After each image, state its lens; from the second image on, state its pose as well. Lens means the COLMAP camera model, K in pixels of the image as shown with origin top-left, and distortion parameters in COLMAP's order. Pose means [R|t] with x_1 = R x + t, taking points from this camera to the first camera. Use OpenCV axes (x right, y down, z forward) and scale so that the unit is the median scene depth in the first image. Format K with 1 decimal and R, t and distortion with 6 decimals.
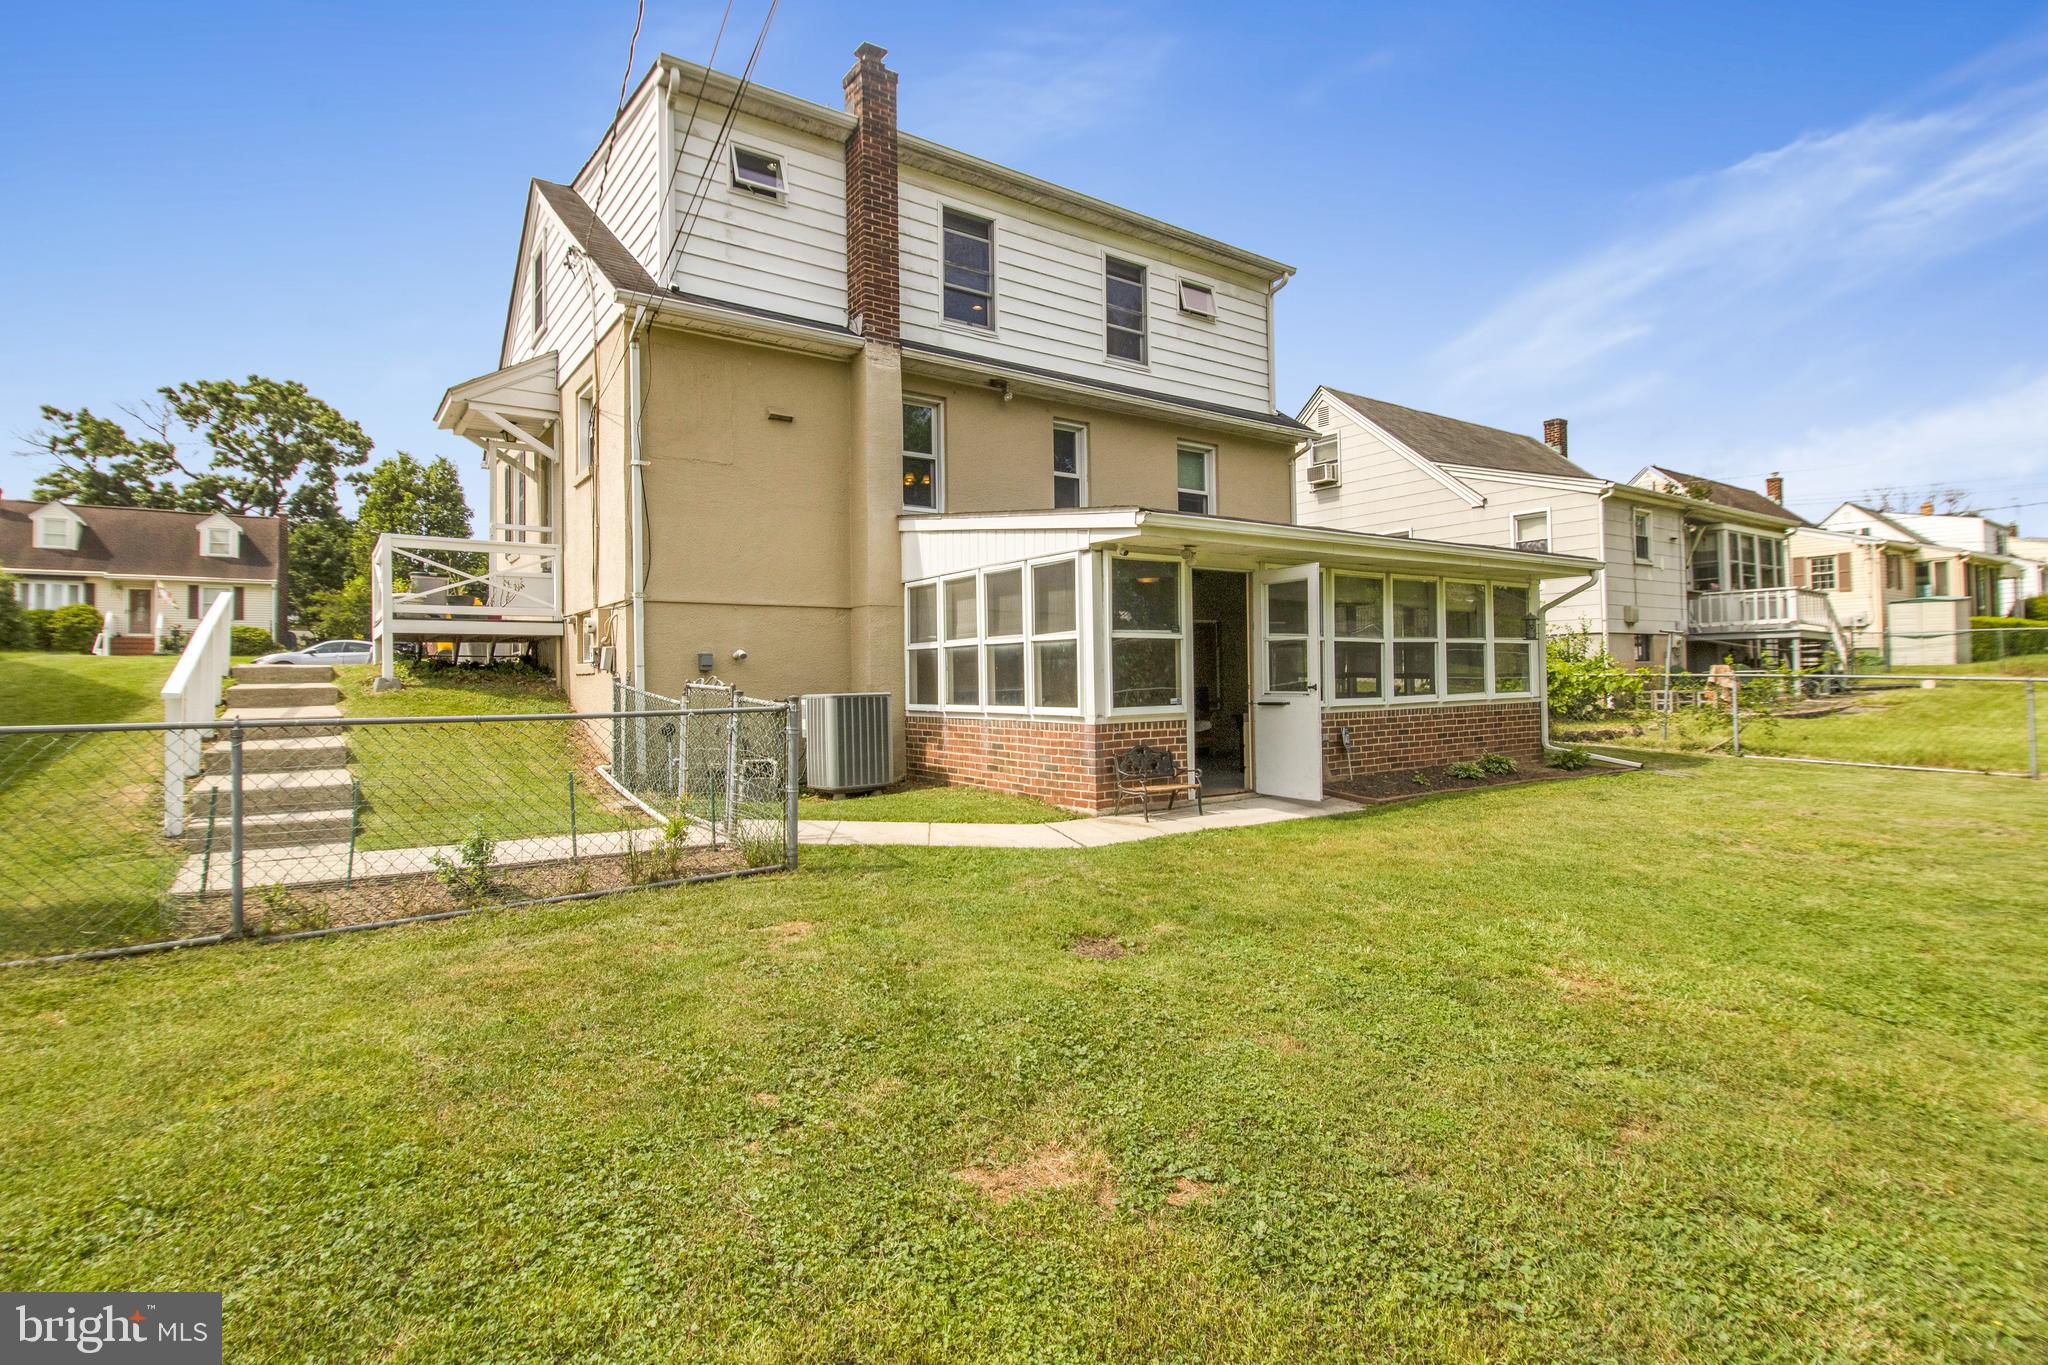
lens RADIAL K [[982.0, 0, 1008.9], [0, 982.0, 644.2], [0, 0, 1]] dist [0.028788, -0.014704]
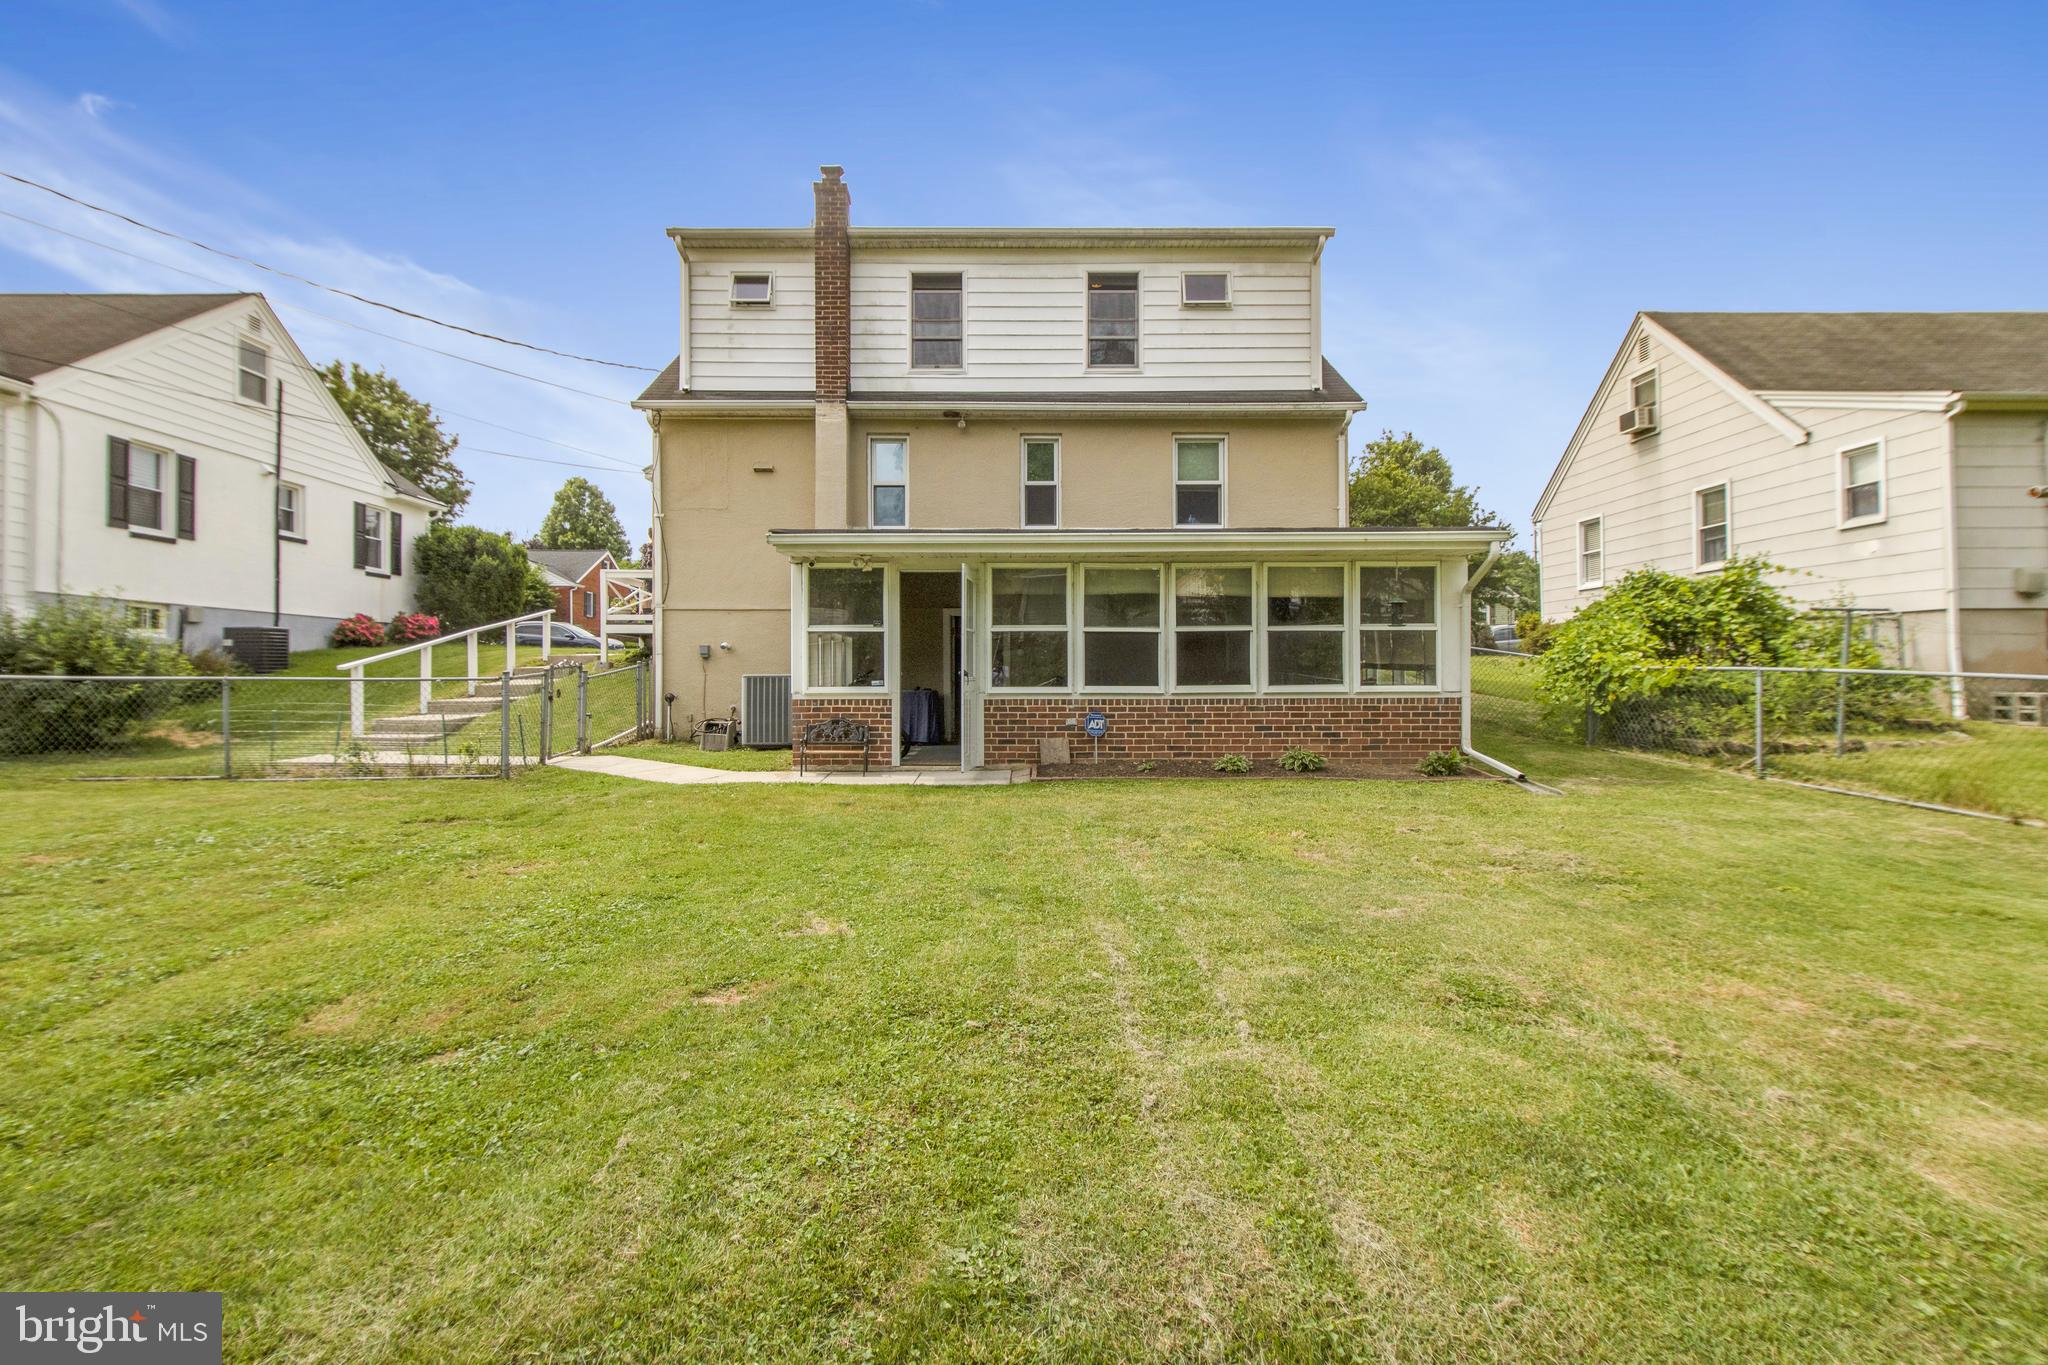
lens RADIAL K [[982.0, 0, 1008.9], [0, 982.0, 644.2], [0, 0, 1]] dist [0.028788, -0.014704]
pose [[0.828722, -0.005451, -0.559634, 0.691123], [0.010270, 0.999932, 0.005468, 0.003544], [0.559566, -0.010278, 0.828722, 0.062984]]
